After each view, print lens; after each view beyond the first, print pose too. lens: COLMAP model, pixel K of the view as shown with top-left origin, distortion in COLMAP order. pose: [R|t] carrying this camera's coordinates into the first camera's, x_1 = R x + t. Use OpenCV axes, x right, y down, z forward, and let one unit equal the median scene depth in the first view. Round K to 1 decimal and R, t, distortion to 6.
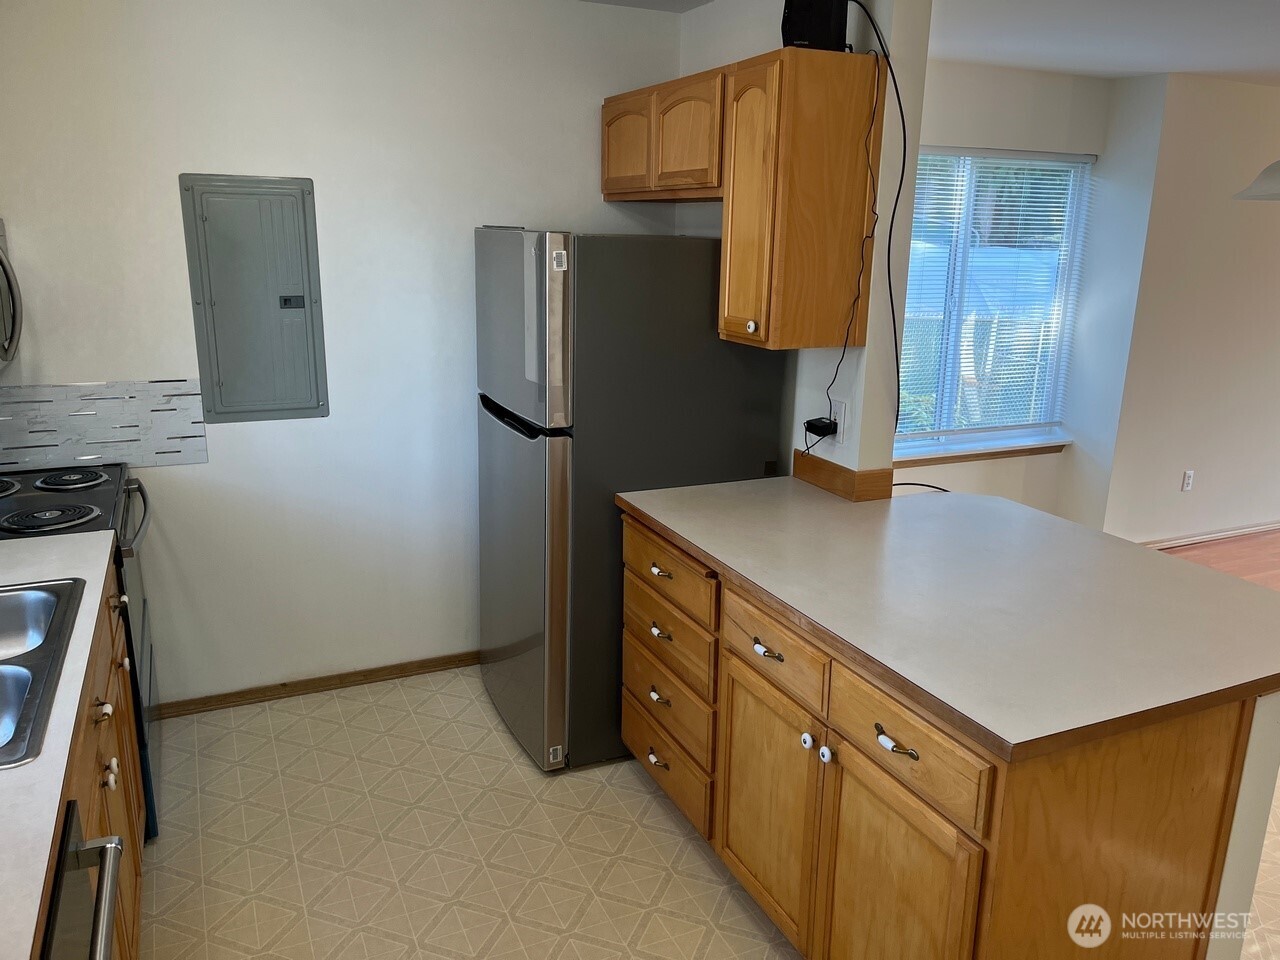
lens RADIAL K [[982.4, 0, 640.0], [0, 982.4, 480.0], [0, 0, 1]] dist [0.007973, 0.002212]
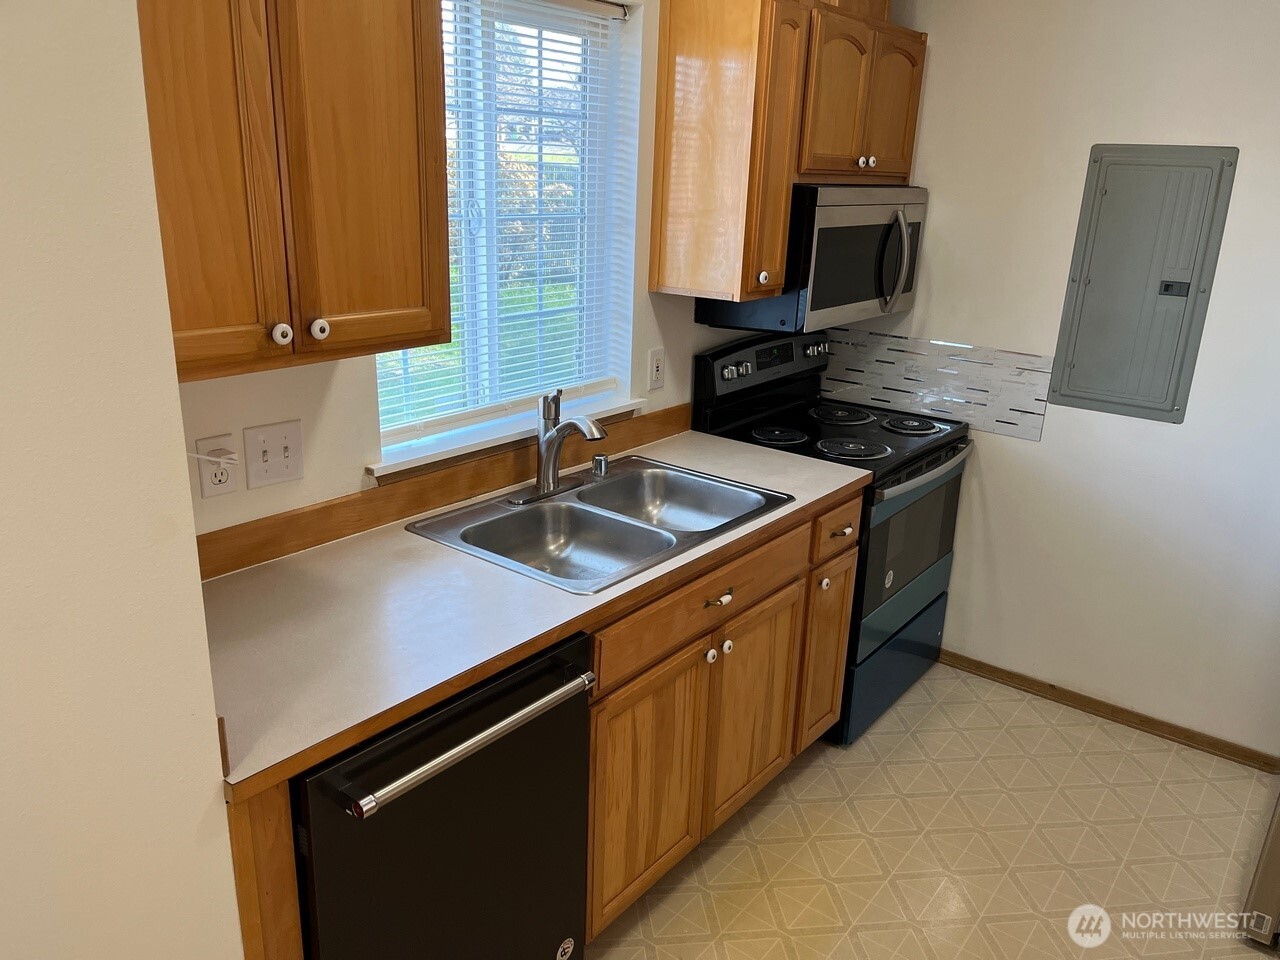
lens RADIAL K [[956.9, 0, 640.0], [0, 956.9, 480.0], [0, 0, 1]] dist [0.096455, -0.105971]
pose [[0.463192, 0.266161, -0.845347, 0.214095], [-0.250579, 0.954250, 0.163149, -0.039811], [0.850096, 0.136257, 0.508695, 0.167900]]
